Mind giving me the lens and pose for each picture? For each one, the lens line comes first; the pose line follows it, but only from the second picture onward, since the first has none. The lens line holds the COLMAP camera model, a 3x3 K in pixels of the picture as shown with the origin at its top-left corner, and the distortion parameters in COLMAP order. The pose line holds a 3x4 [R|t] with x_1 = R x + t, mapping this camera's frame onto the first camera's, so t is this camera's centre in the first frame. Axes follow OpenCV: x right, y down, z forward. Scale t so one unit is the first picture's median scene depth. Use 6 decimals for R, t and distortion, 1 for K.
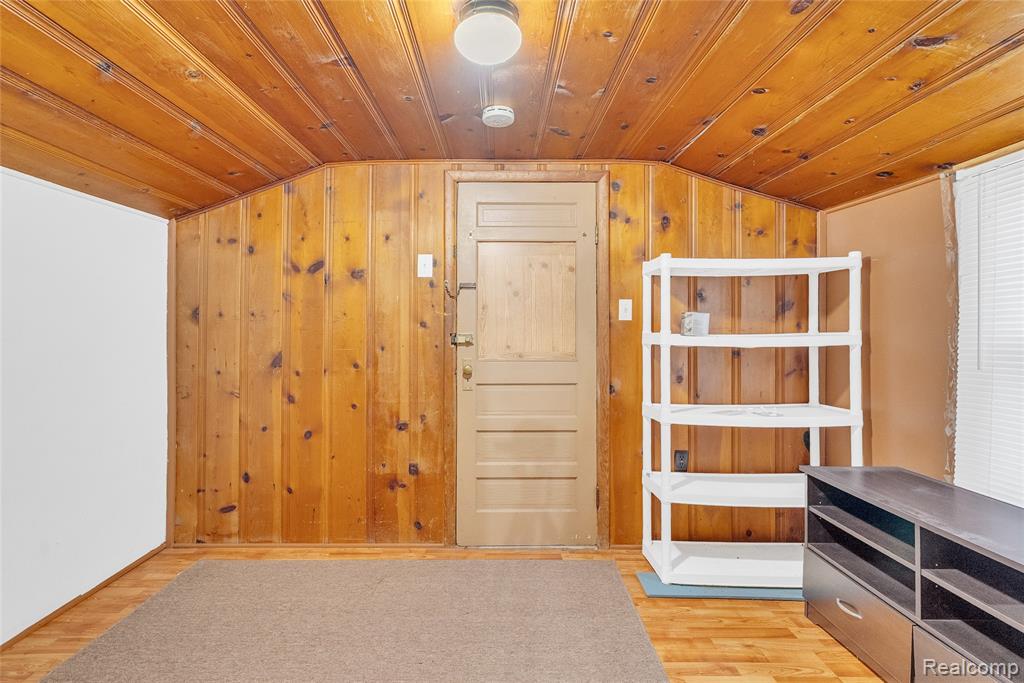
lens RADIAL K [[471.1, 0, 509.7], [0, 471.1, 337.2], [0, 0, 1]] dist [-0.004954, 0.001862]
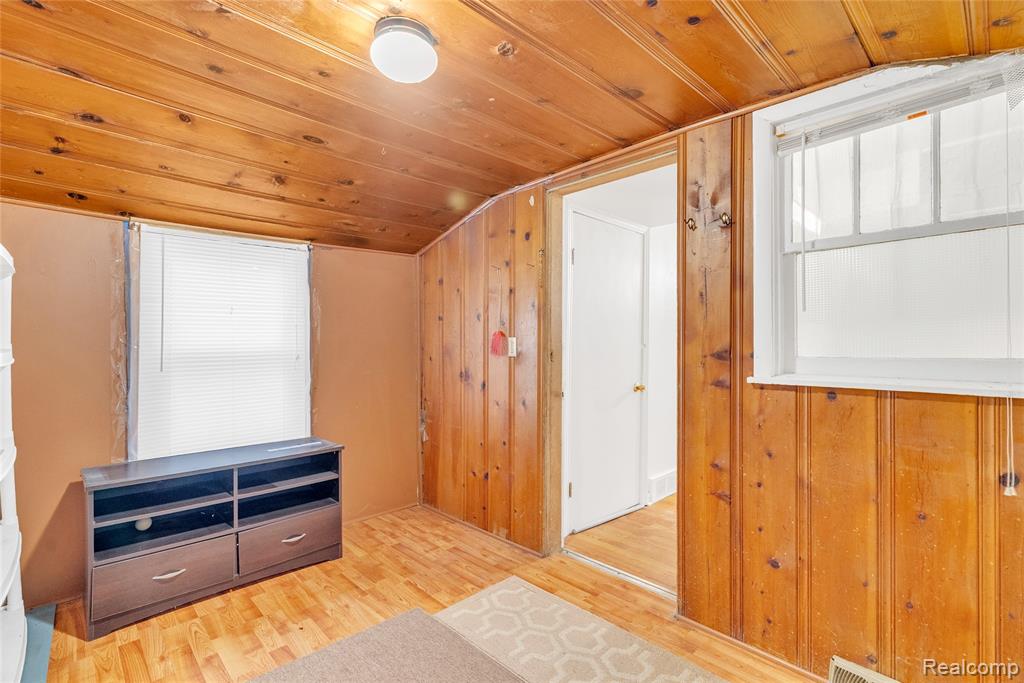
lens RADIAL K [[471.1, 0, 510.4], [0, 471.1, 340.3], [0, 0, 1]] dist [-0.004954, 0.001862]
pose [[-0.687866, 0.004130, 0.725826, -0.719673], [0.000396, 0.999986, -0.005314, -0.015362], [-0.725838, -0.003367, -0.687858, 1.135103]]
